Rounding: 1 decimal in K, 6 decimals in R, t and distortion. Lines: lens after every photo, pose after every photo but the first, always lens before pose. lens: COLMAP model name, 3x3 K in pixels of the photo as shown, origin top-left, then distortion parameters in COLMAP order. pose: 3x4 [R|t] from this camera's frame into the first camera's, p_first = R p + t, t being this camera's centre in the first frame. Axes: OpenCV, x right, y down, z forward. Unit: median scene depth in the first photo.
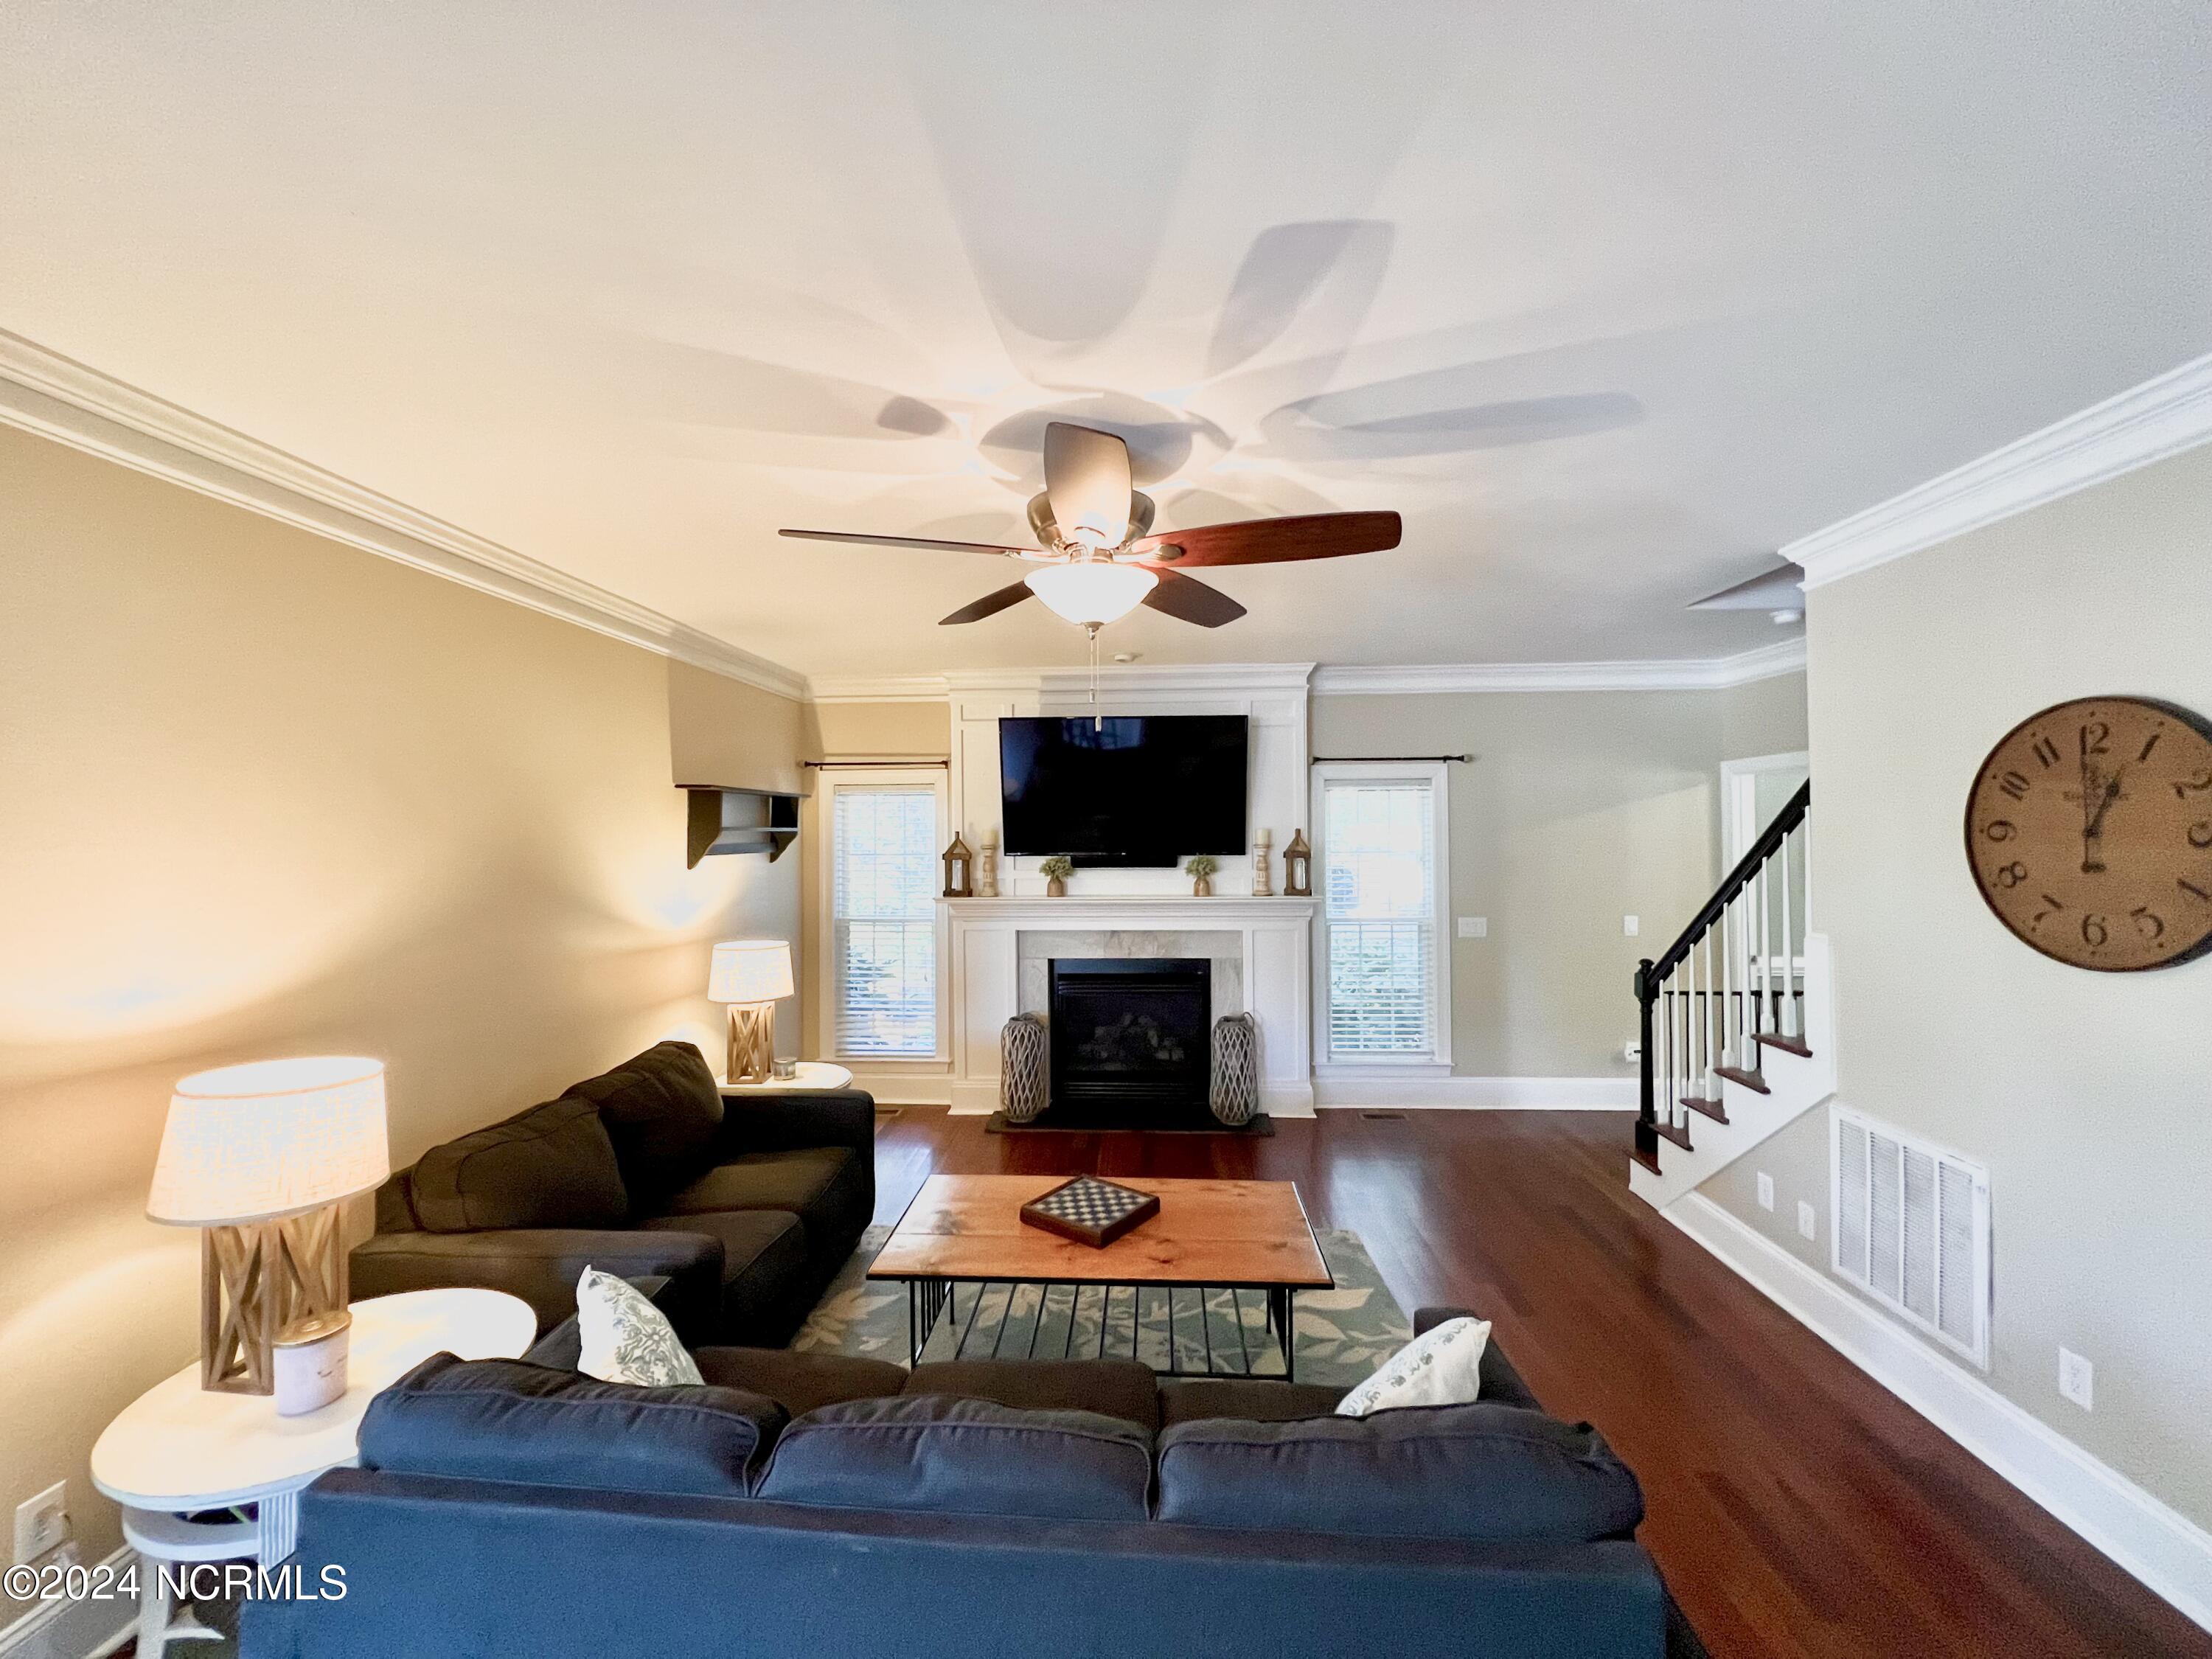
lens RADIAL K [[887.7, 0, 1106.6], [0, 887.7, 824.0], [0, 0, 1]] dist [-0.003920, 0.001186]
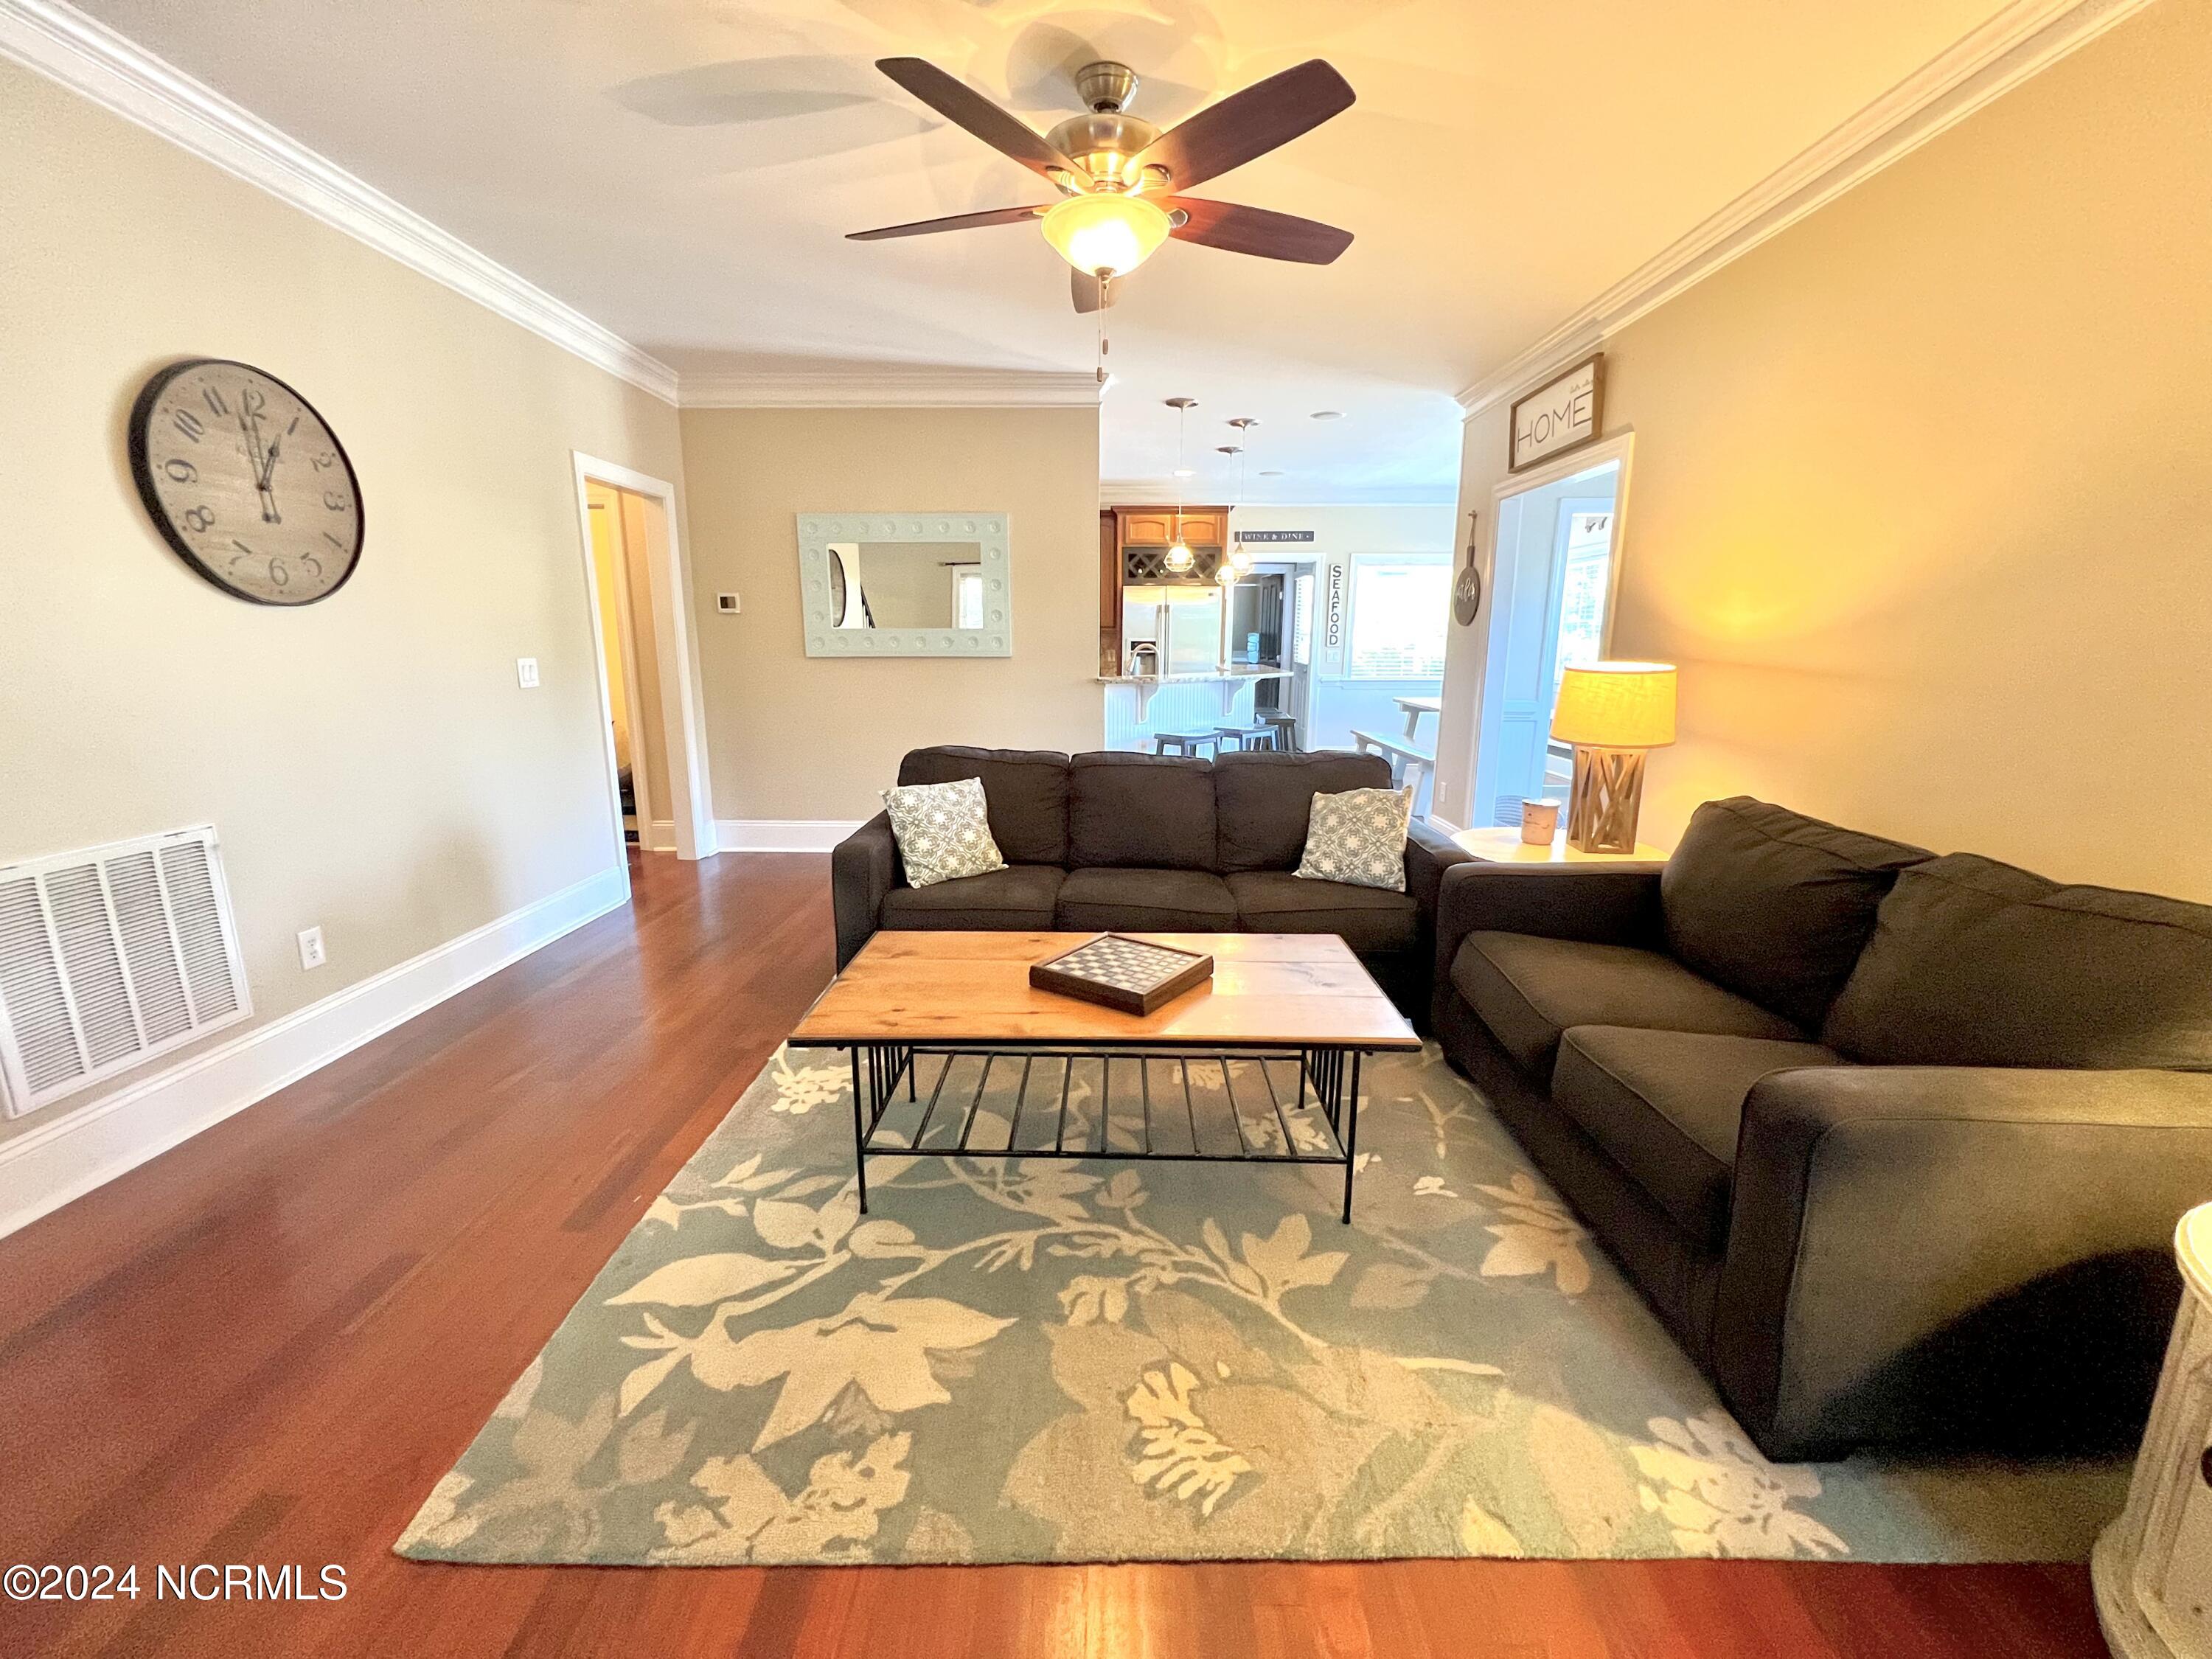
lens RADIAL K [[887.7, 0, 1105.0], [0, 887.7, 825.3], [0, 0, 1]] dist [-0.003920, 0.001186]
pose [[-0.999147, 0.010699, -0.039894, 0.014312], [0.002513, 0.979828, 0.199827, 0.090896], [0.041228, 0.199556, -0.979019, 0.950052]]
